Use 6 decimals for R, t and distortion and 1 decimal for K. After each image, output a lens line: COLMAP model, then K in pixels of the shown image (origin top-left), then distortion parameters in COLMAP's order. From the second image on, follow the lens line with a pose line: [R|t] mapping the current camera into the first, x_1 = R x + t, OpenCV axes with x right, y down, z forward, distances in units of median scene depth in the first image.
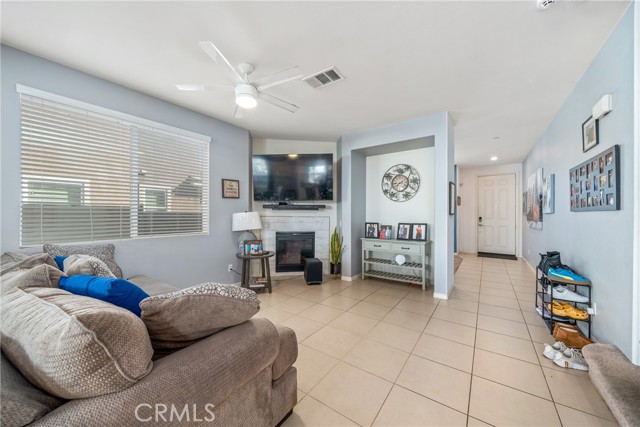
lens RADIAL K [[231.0, 0, 322.8], [0, 231.0, 214.9], [0, 0, 1]] dist [0.003478, 0.000136]
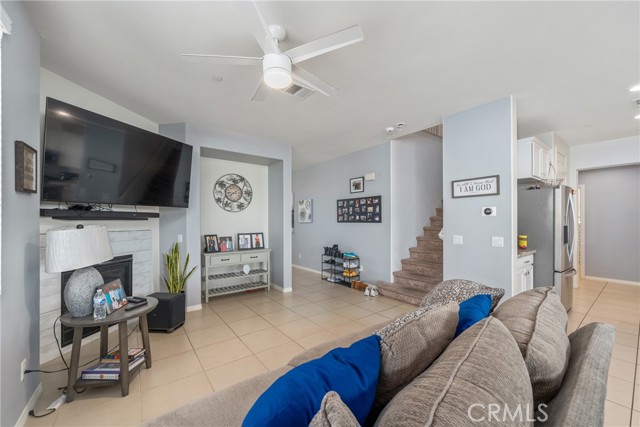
lens RADIAL K [[248.4, 0, 318.8], [0, 248.4, 220.4], [0, 0, 1]] dist [-0.007399, -0.000436]
pose [[0.314374, 0.000496, 0.949299, -0.564358], [0.006081, 0.999978, -0.002537, -0.016699], [-0.949280, 0.006570, 0.314364, 0.329343]]
